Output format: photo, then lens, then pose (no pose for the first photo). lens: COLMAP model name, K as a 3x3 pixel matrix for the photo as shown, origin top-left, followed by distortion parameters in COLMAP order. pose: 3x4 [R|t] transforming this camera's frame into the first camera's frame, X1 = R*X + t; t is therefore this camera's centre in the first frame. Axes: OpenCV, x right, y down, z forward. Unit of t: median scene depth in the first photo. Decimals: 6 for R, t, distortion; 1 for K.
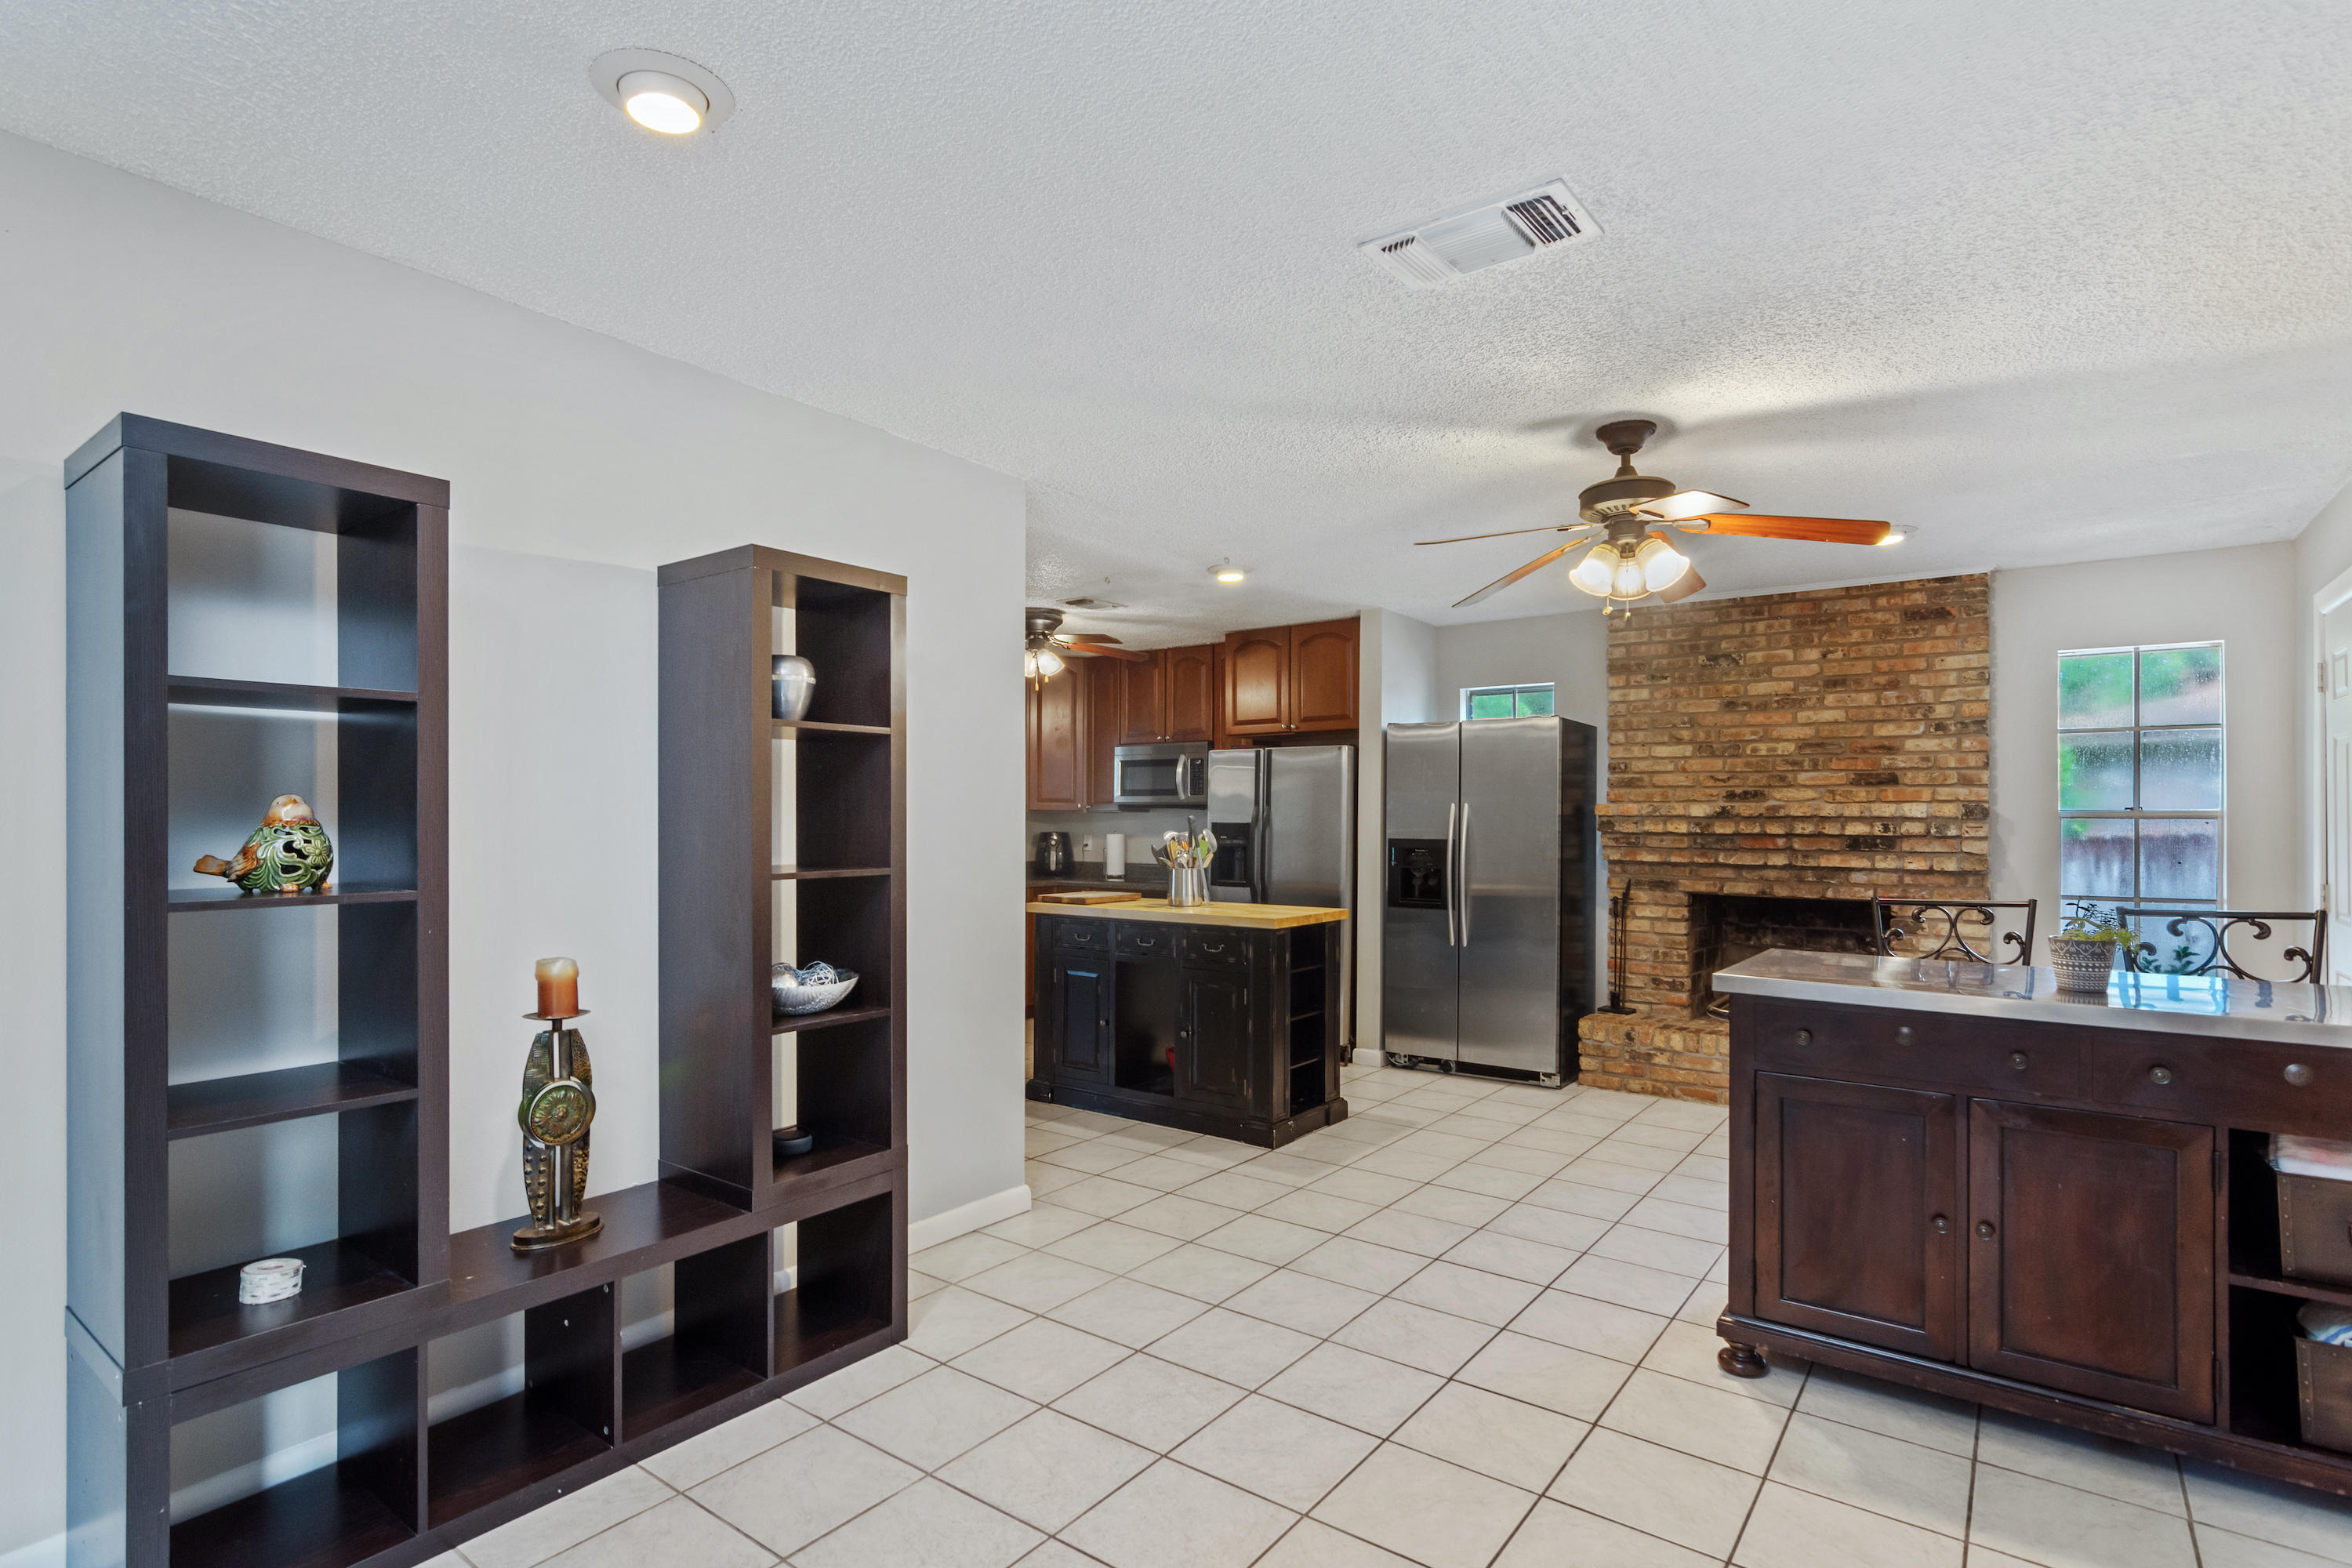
lens RADIAL K [[1145.2, 0, 1173.7], [0, 1145.2, 825.8], [0, 0, 1]] dist [-0.001083, 0.000519]
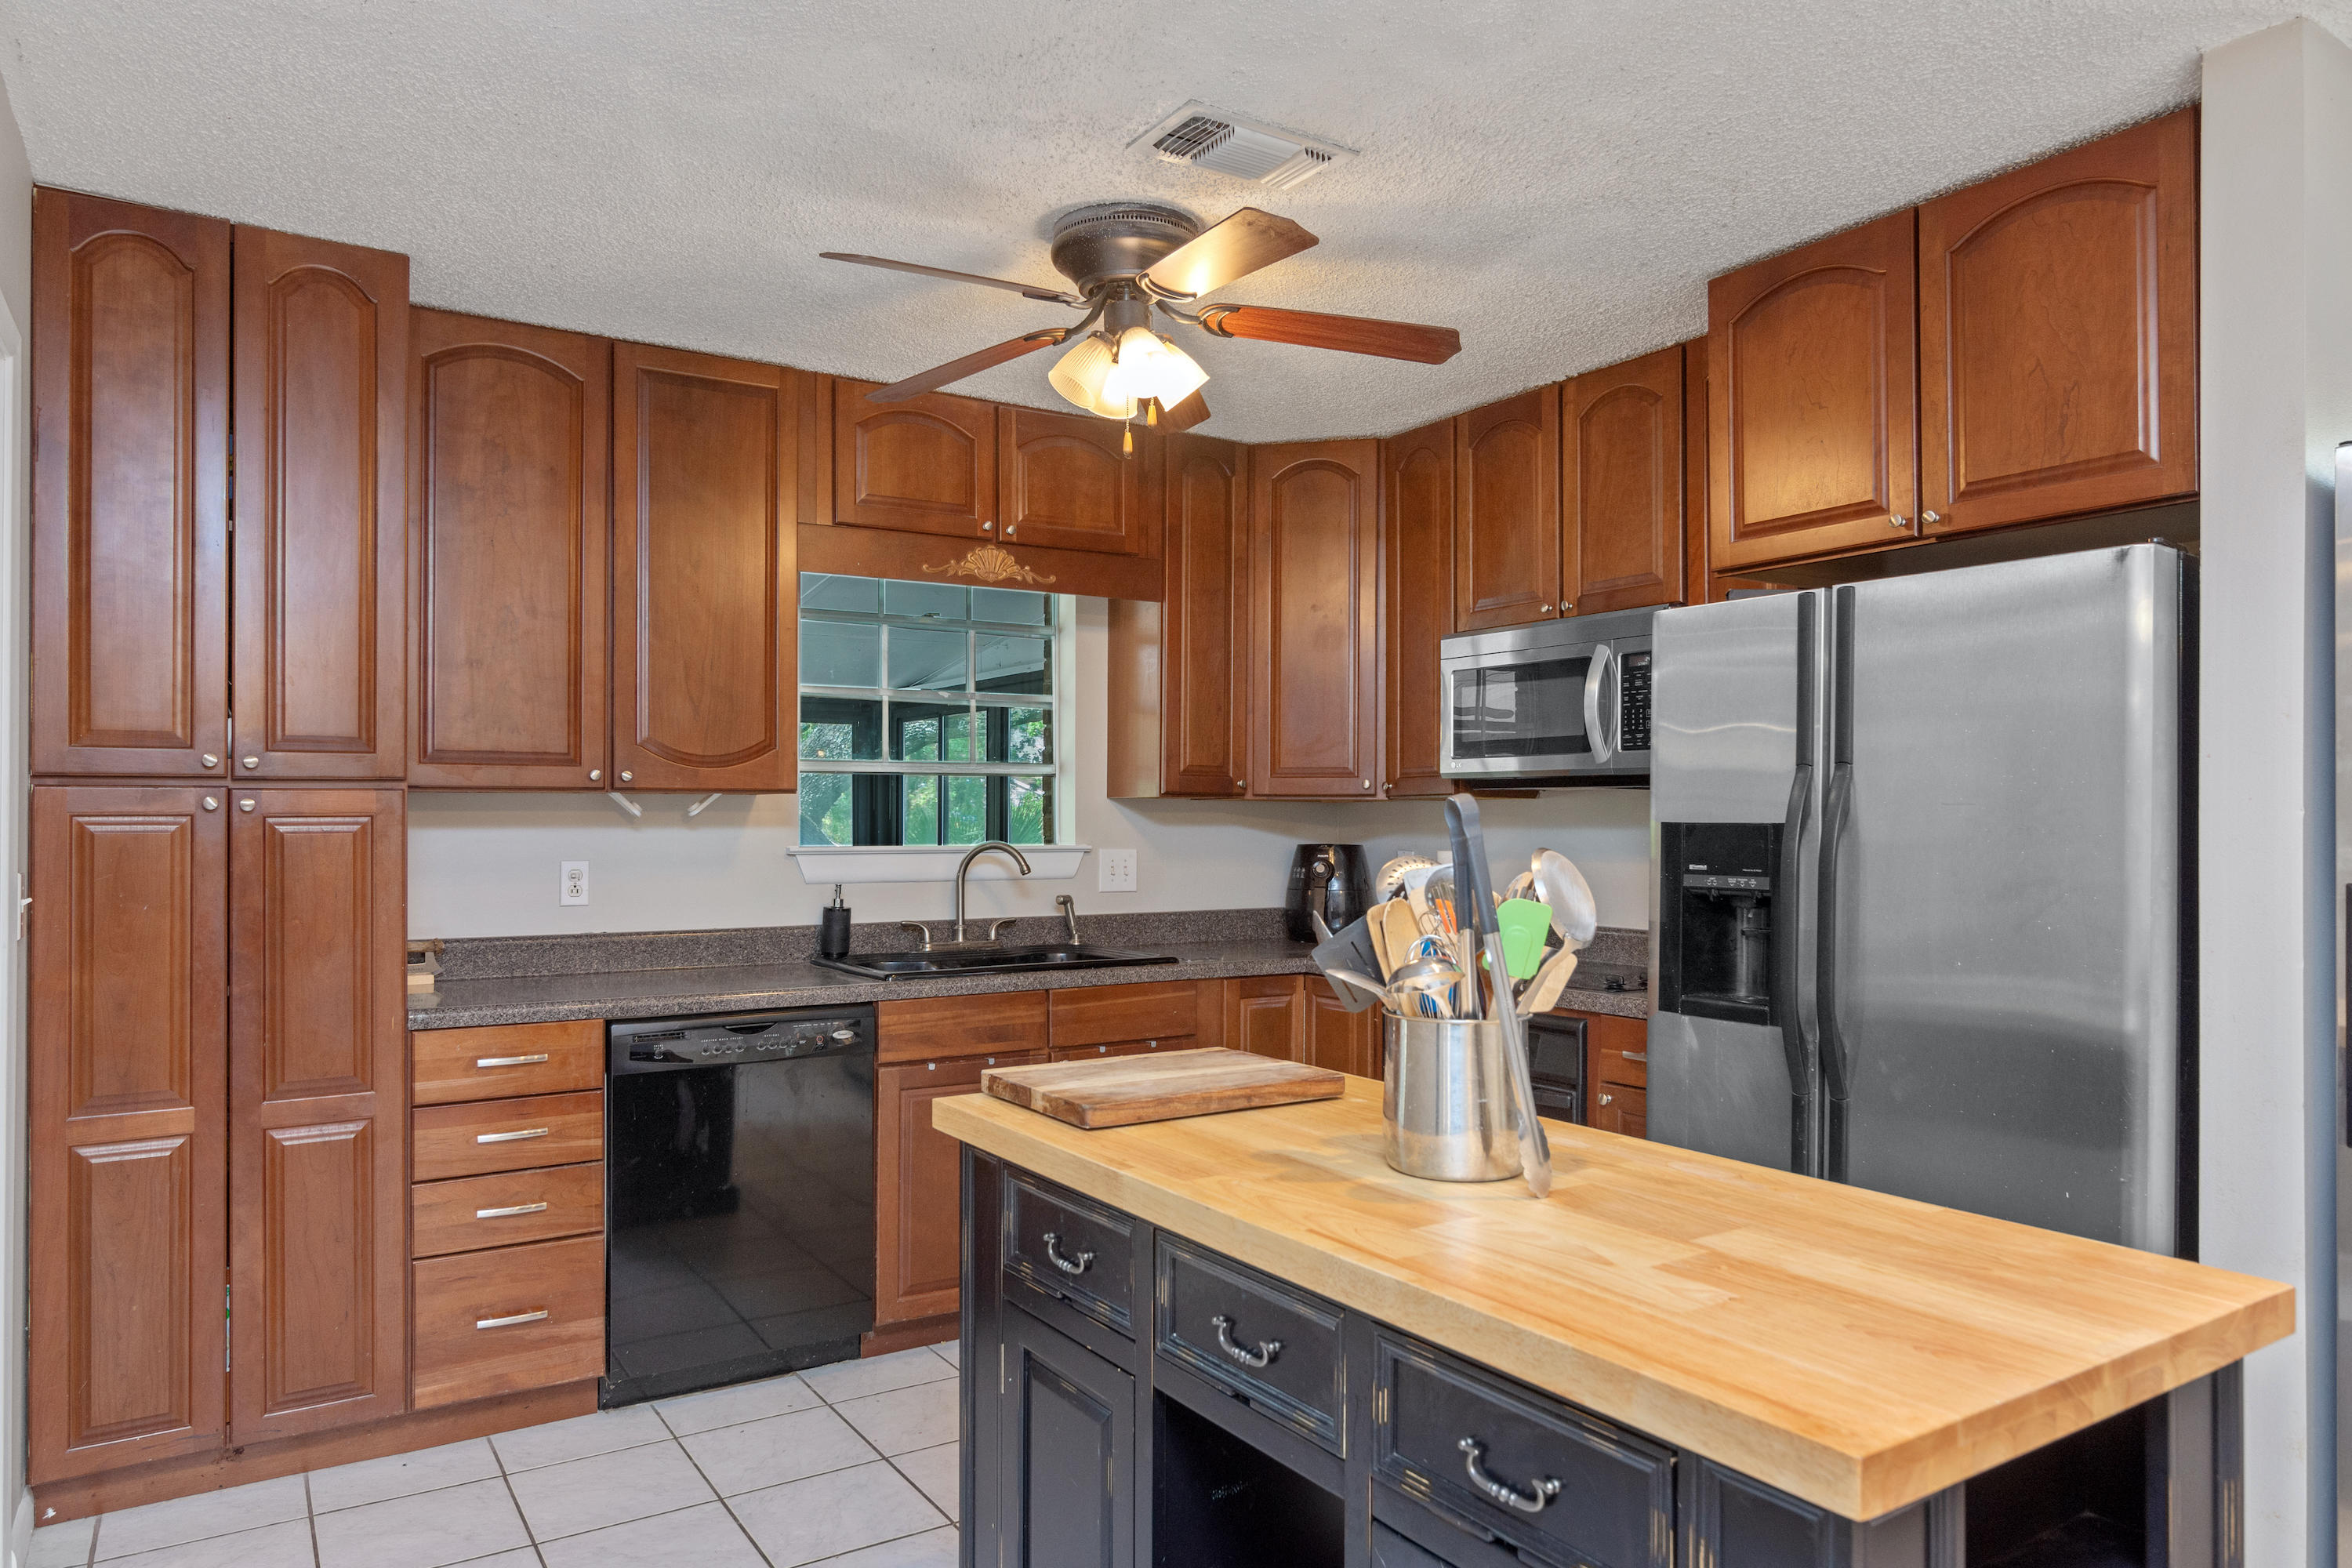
lens RADIAL K [[1480.2, 0, 1167.6], [0, 1480.2, 809.8], [0, 0, 1]] dist [-0.002894, -0.001894]
pose [[0.937279, -0.001996, -0.348575, 0.058198], [-0.001614, 0.999948, -0.010065, -0.002465], [0.348577, 0.009996, 0.937227, 0.643930]]
